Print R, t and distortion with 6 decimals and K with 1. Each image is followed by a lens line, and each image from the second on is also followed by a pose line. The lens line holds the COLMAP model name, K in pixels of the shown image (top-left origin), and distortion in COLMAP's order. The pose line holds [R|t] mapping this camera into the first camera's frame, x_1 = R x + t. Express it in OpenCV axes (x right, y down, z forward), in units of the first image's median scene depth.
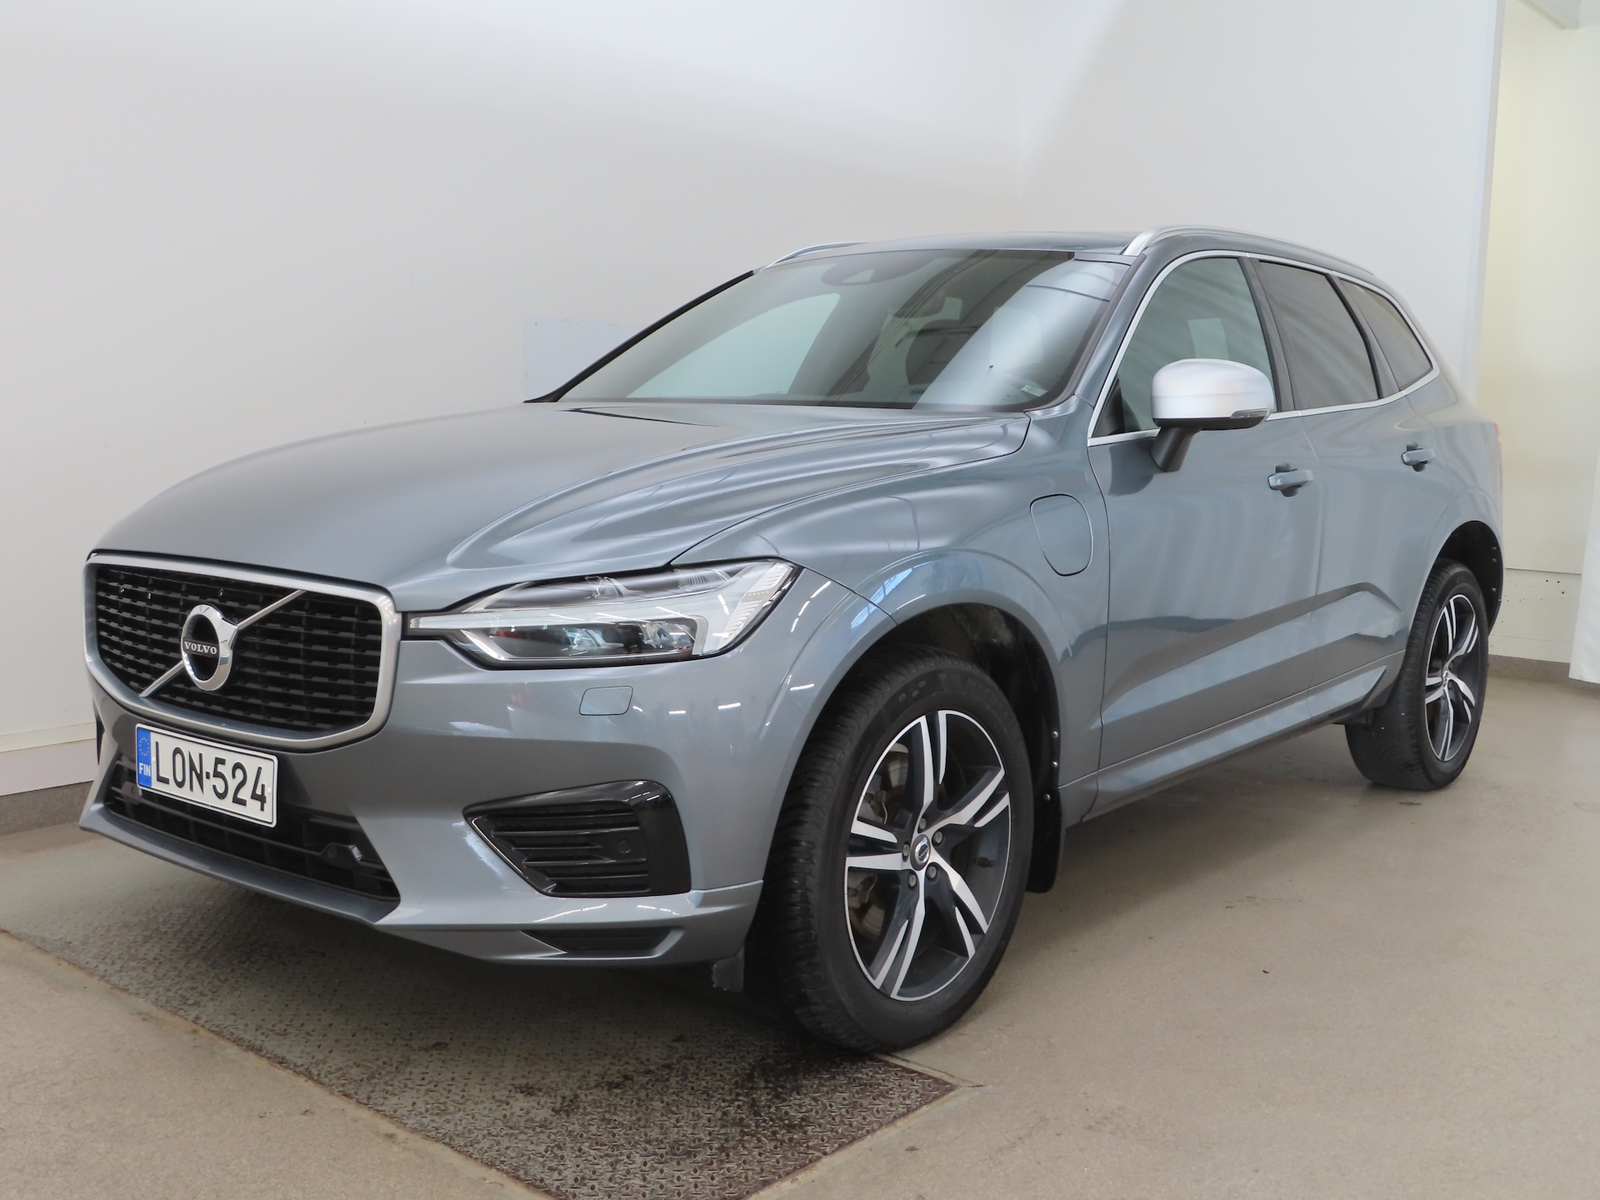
lens RADIAL K [[1538.9, 0, 800.0], [0, 1538.9, 600.0], [0, 0, 1]] dist [-0.000140, -0.002685]
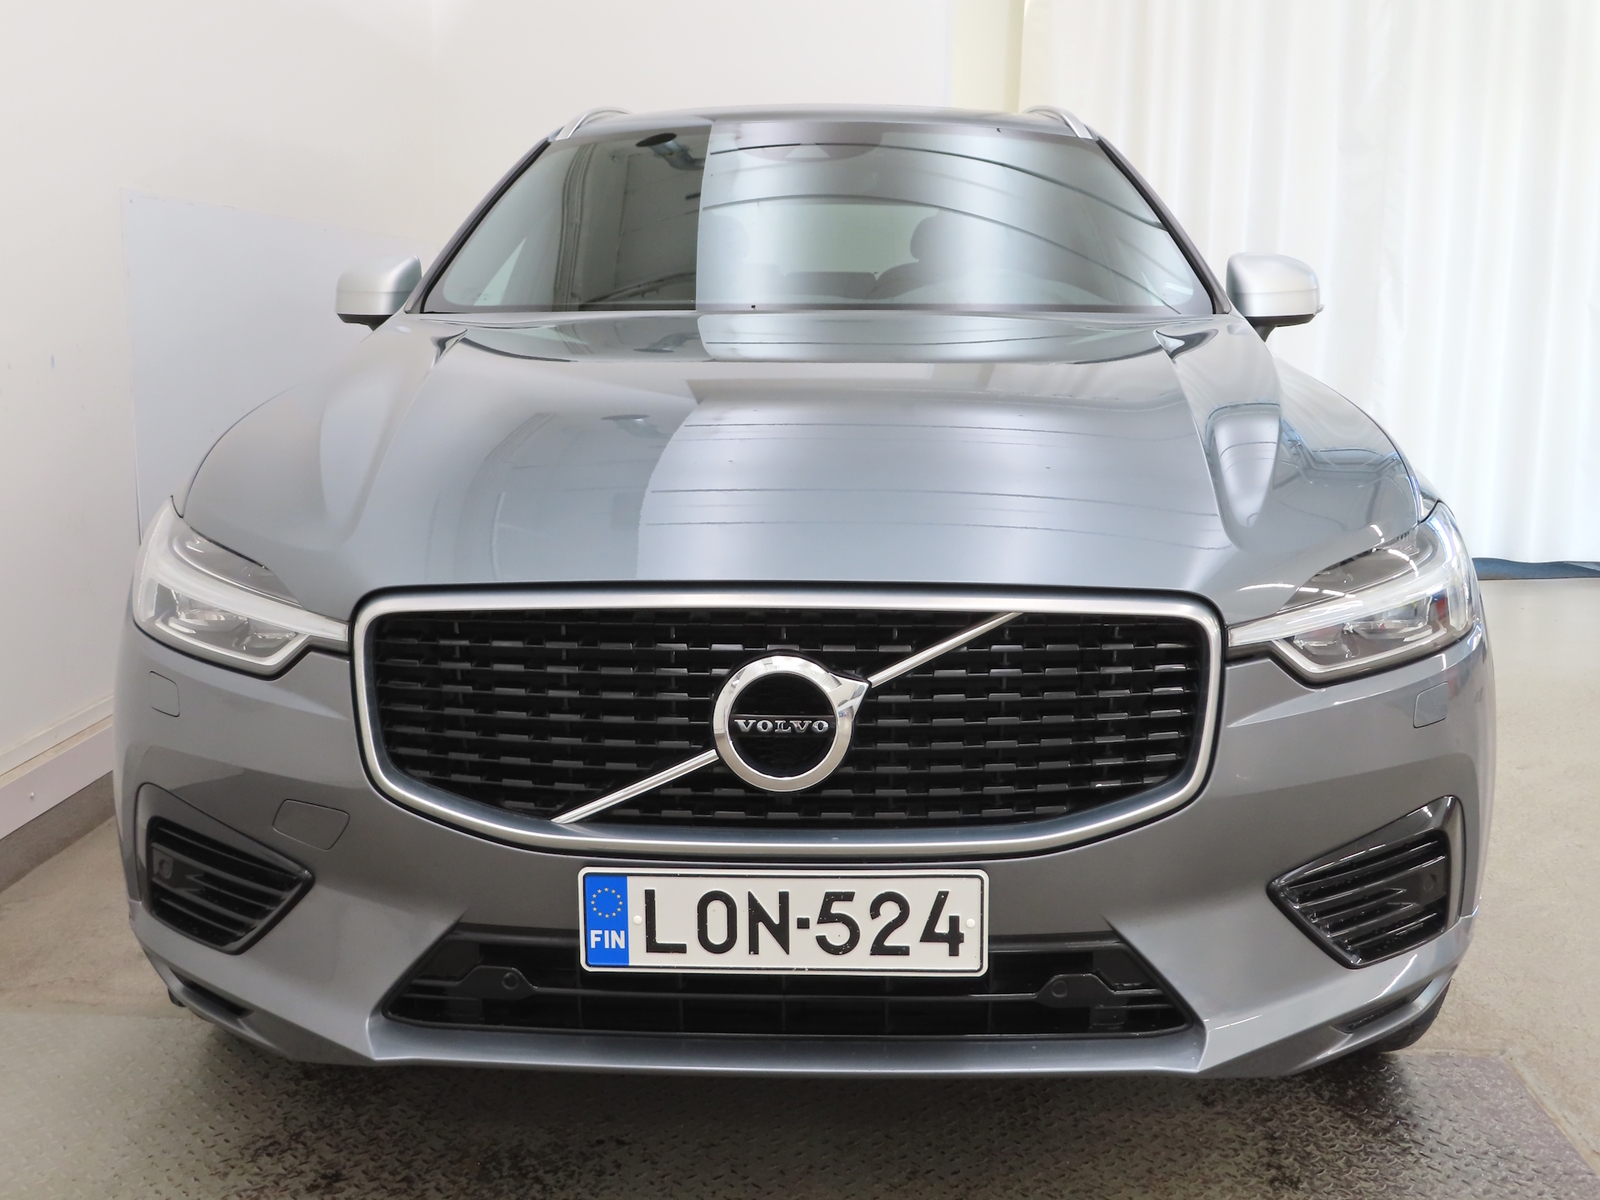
lens RADIAL K [[1538.9, 0, 800.0], [0, 1538.9, 600.0], [0, 0, 1]] dist [-0.000140, -0.002685]
pose [[0.811123, -0.123536, 0.571681, -0.742251], [0.079576, 0.991660, 0.101385, -0.082126], [-0.579438, -0.036744, 0.814188, 0.503625]]
